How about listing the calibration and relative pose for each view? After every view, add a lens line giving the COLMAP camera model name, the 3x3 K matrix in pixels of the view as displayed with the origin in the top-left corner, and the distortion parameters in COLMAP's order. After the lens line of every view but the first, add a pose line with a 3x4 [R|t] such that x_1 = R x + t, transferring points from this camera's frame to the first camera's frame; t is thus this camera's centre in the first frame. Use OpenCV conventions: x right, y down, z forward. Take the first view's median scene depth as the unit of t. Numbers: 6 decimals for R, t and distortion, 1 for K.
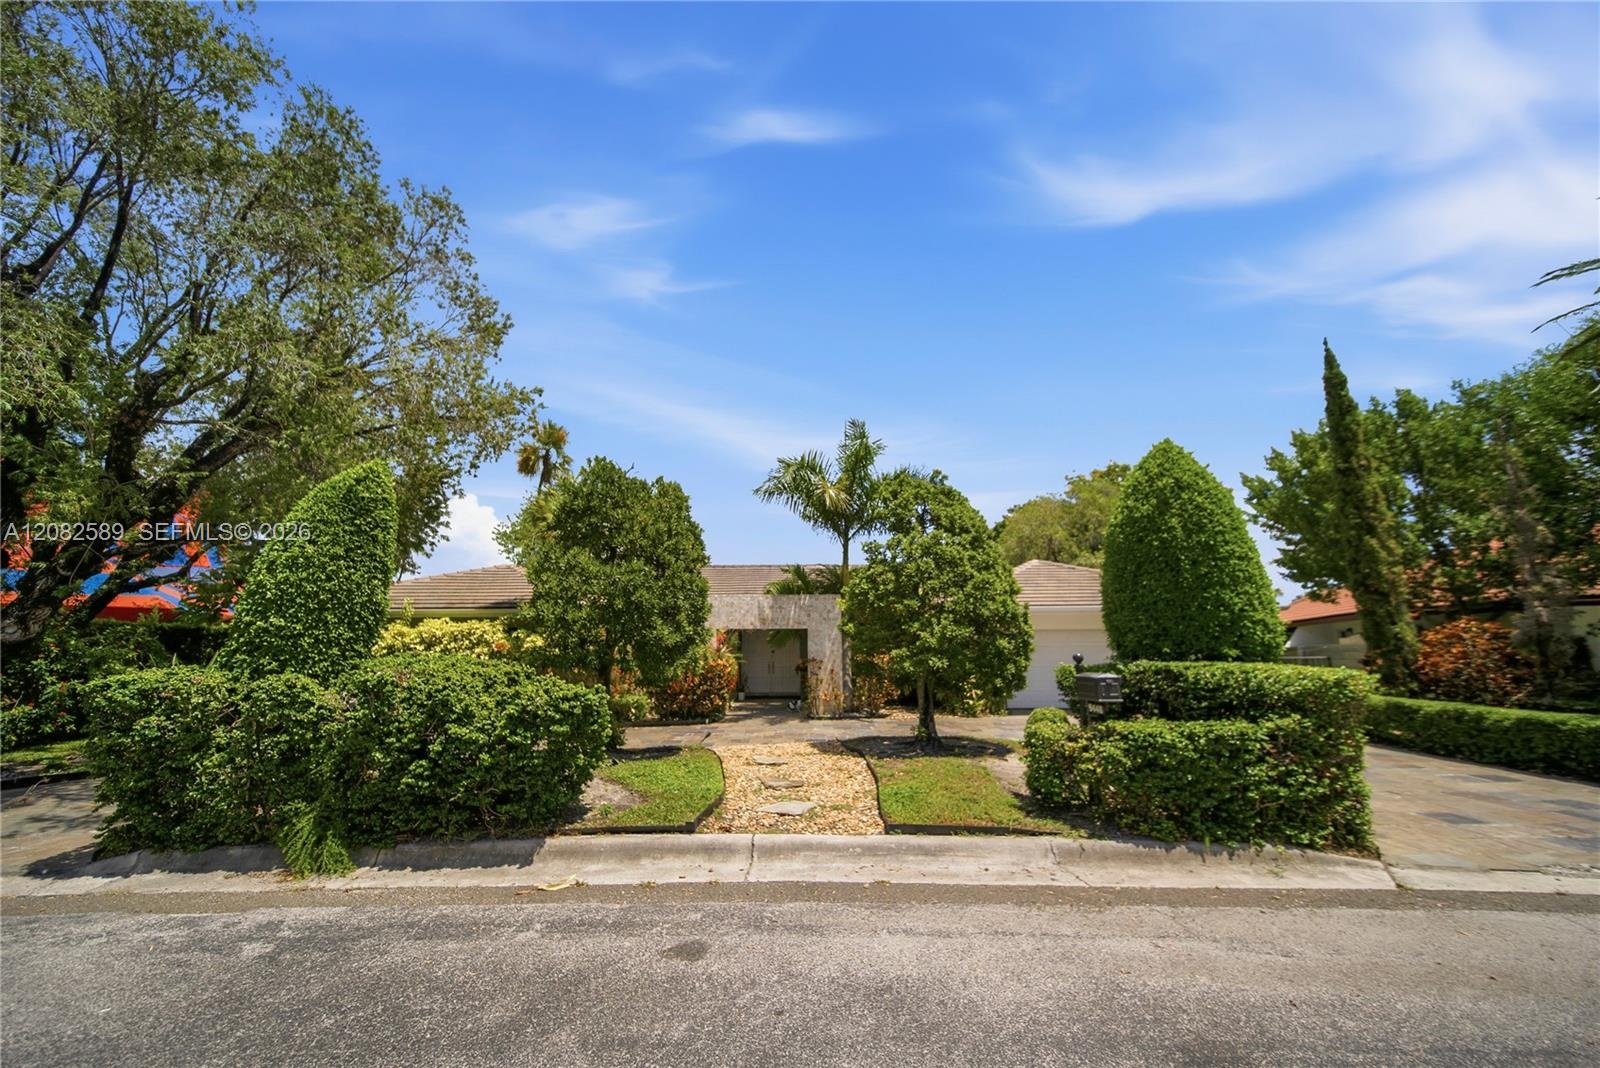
lens RADIAL K [[591.3, 0, 796.6], [0, 591.3, 535.4], [0, 0, 1]] dist [-0.002344, -0.001070]
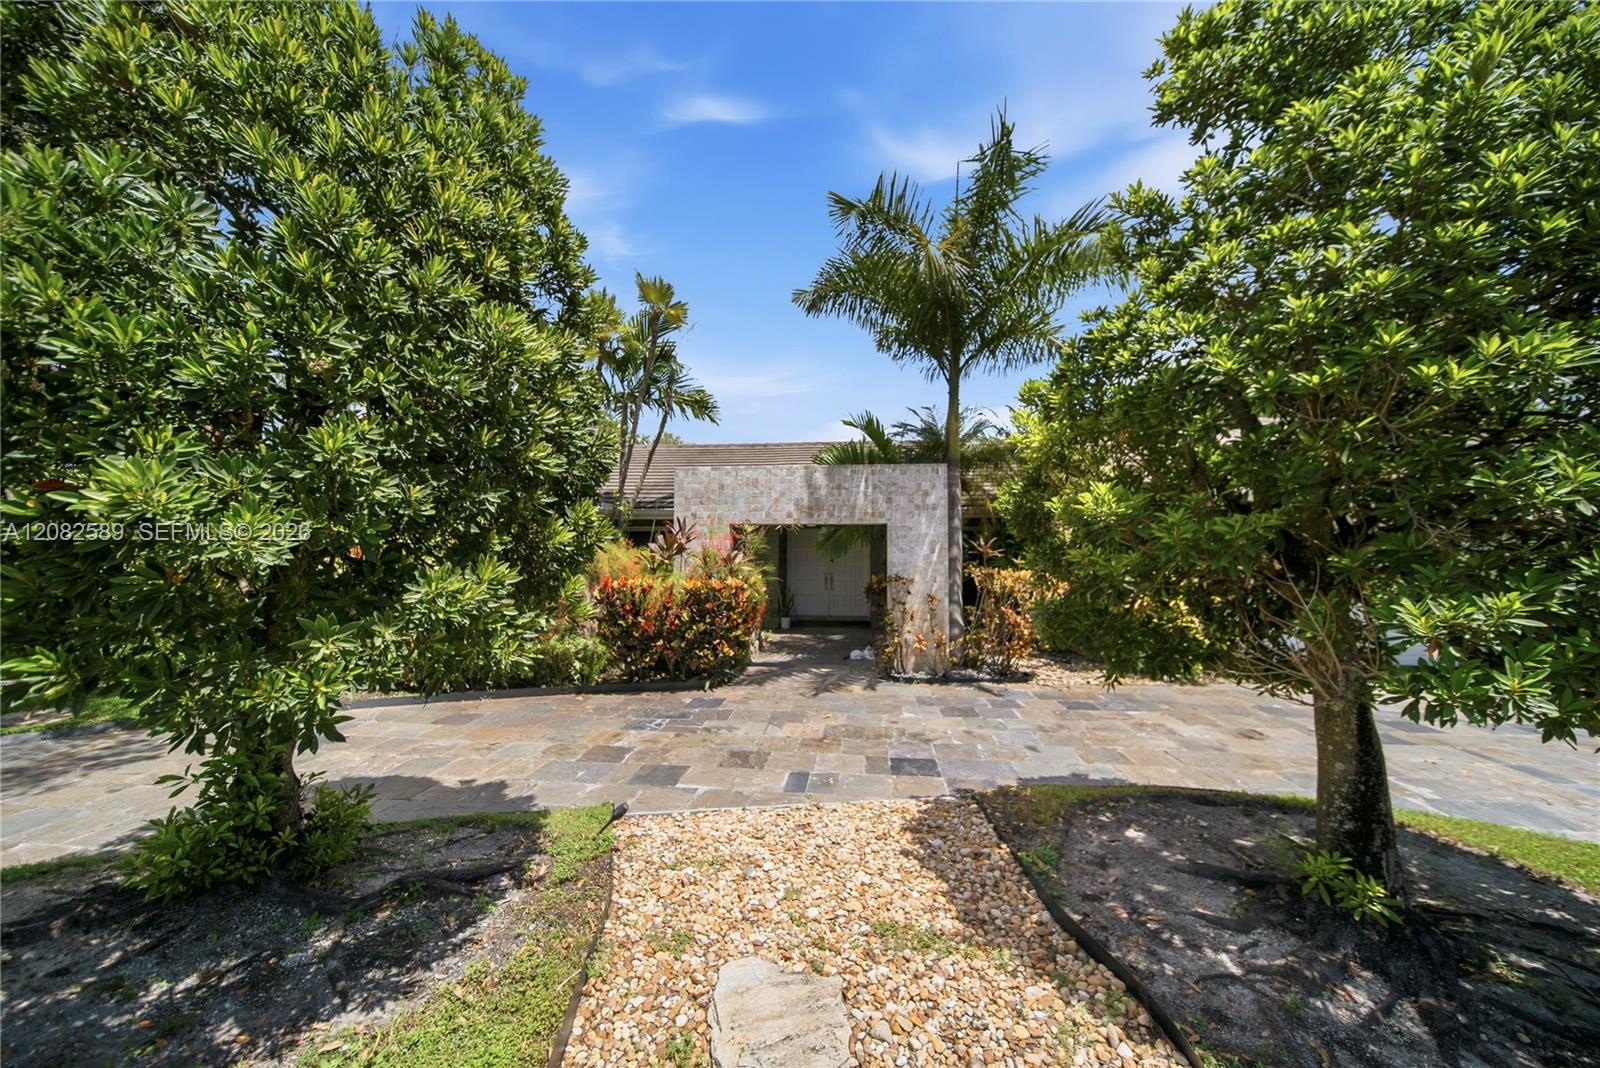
lens RADIAL K [[591.3, 0, 800.7], [0, 591.3, 535.4], [0, 0, 1]] dist [-0.002344, -0.001070]
pose [[0.994758, 0.005897, -0.102087, -0.006497], [0.010647, 0.986937, 0.160756, 0.076481], [0.101702, -0.161000, 0.981700, 0.432889]]
